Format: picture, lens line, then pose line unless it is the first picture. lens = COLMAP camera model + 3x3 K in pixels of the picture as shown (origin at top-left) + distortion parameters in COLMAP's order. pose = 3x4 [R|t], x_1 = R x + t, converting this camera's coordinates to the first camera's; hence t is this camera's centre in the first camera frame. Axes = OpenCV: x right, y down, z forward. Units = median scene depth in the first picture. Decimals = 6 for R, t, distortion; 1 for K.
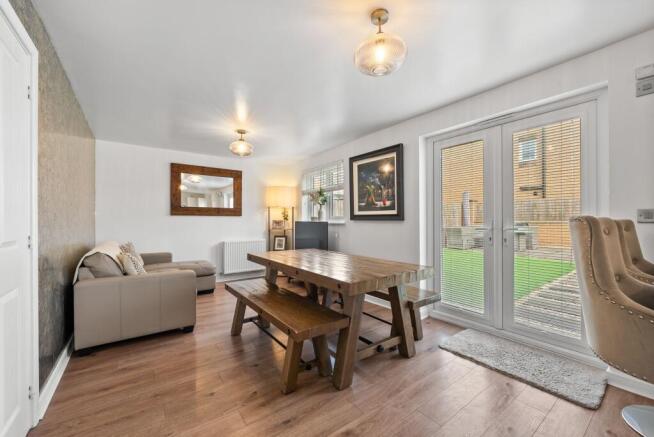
lens RADIAL K [[253.5, 0, 324.5], [0, 253.5, 220.3], [0, 0, 1]] dist [-0.001534, -0.000094]
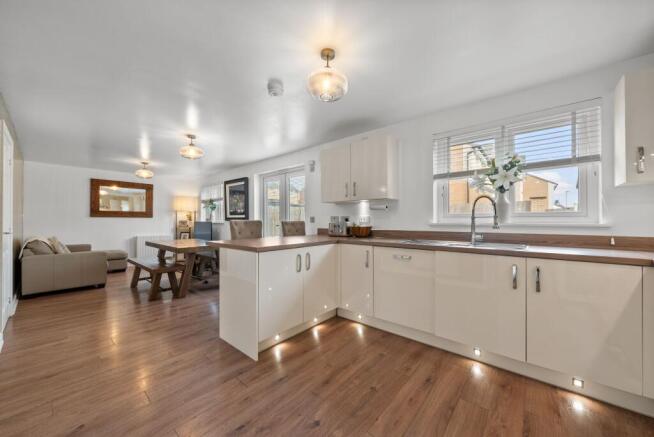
lens RADIAL K [[242.0, 0, 329.7], [0, 242.0, 218.5], [0, 0, 1]] dist [-0.001196, -0.000111]
pose [[0.973536, 0.002362, 0.228523, 0.353151], [-0.000193, 0.999955, -0.009513, 0.001321], [-0.228535, 0.009217, 0.973492, -0.564392]]
